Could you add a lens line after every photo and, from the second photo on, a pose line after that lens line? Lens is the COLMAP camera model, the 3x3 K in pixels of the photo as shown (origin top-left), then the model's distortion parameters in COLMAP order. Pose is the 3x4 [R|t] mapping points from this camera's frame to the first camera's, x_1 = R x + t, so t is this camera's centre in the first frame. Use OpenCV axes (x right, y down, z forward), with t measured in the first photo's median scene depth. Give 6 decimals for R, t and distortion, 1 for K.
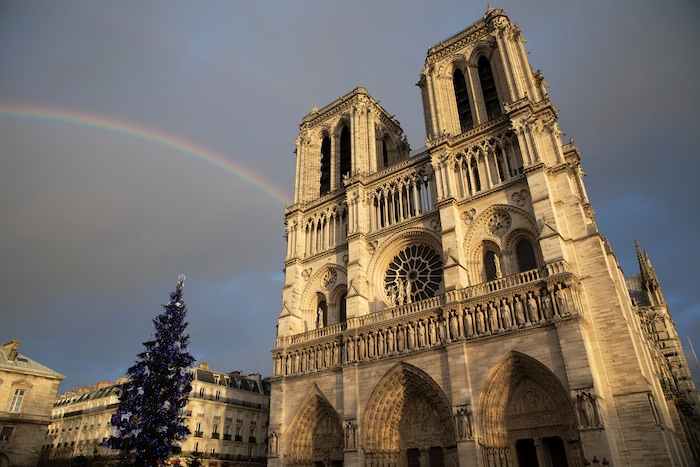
lens RADIAL K [[472.9, 0, 351.9], [0, 472.9, 237.4], [0, 0, 1]] dist [-0.069490, 0.013677]
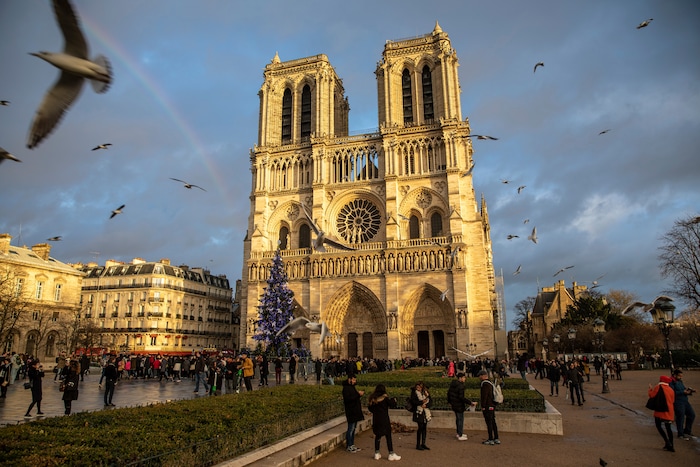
lens RADIAL K [[472.9, 0, 348.0], [0, 472.9, 235.0], [0, 0, 1]] dist [-0.069490, 0.013677]
pose [[0.934902, 0.087048, 0.344065, -0.403612], [-0.170328, 0.960560, 0.219800, -0.195743], [-0.311362, -0.264095, 0.912857, -0.342831]]
